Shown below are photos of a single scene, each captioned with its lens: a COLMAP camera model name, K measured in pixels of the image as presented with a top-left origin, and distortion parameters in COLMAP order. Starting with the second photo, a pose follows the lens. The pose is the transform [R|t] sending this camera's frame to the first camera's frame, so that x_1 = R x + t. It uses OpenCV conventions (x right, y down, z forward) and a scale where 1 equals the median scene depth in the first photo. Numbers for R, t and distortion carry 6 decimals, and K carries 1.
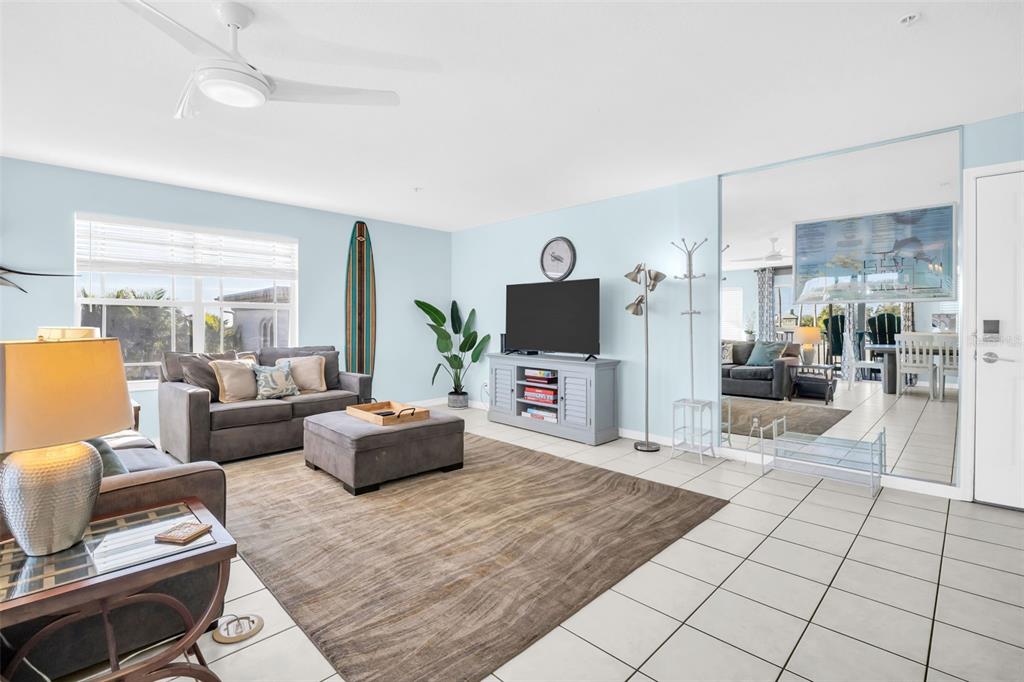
lens RADIAL K [[471.4, 0, 512.8], [0, 471.4, 326.6], [0, 0, 1]] dist [-0.010210, -0.000404]
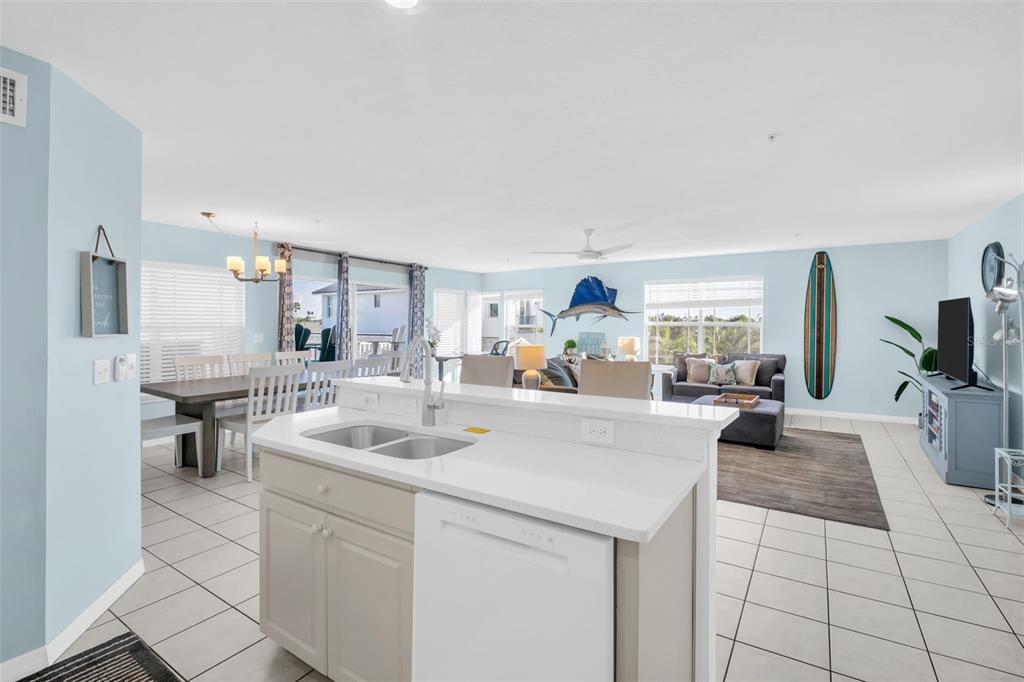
lens RADIAL K [[471.4, 0, 512.8], [0, 471.4, 326.6], [0, 0, 1]] dist [-0.010210, -0.000404]
pose [[0.205683, 0.010007, -0.978567, 0.837762], [-0.007634, 0.999934, 0.008621, -0.048054], [0.978589, 0.005698, 0.205746, -0.006964]]
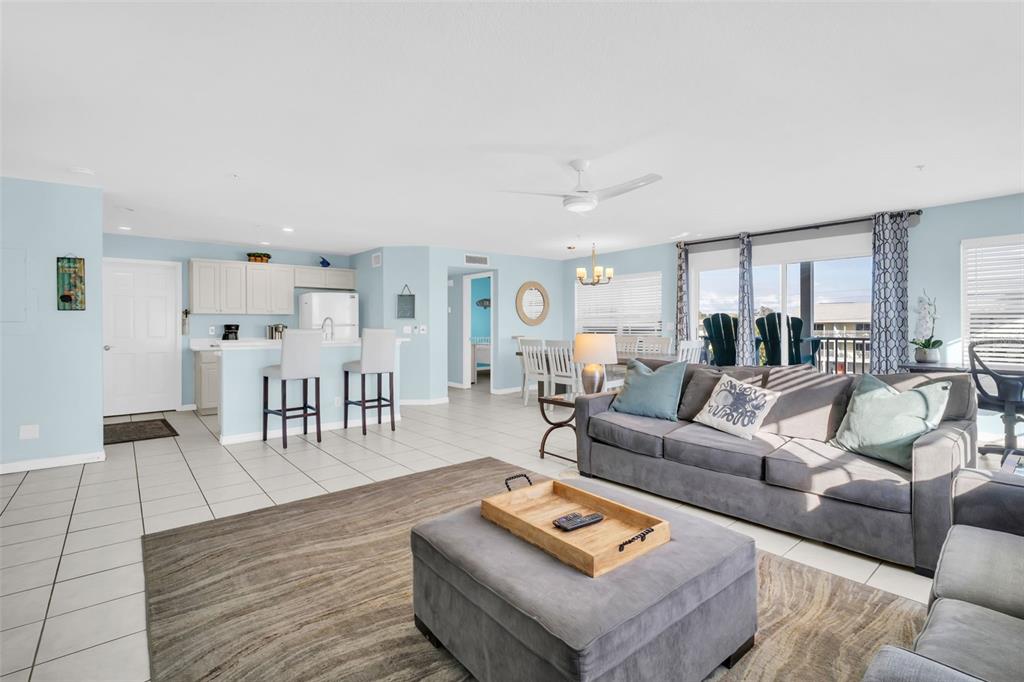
lens RADIAL K [[471.4, 0, 512.8], [0, 471.4, 326.6], [0, 0, 1]] dist [-0.010210, -0.000404]
pose [[-0.995436, 0.008202, 0.095077, -0.203798], [0.008626, 0.999955, 0.004049, -0.009492], [-0.095039, 0.004851, -0.995462, 1.175974]]
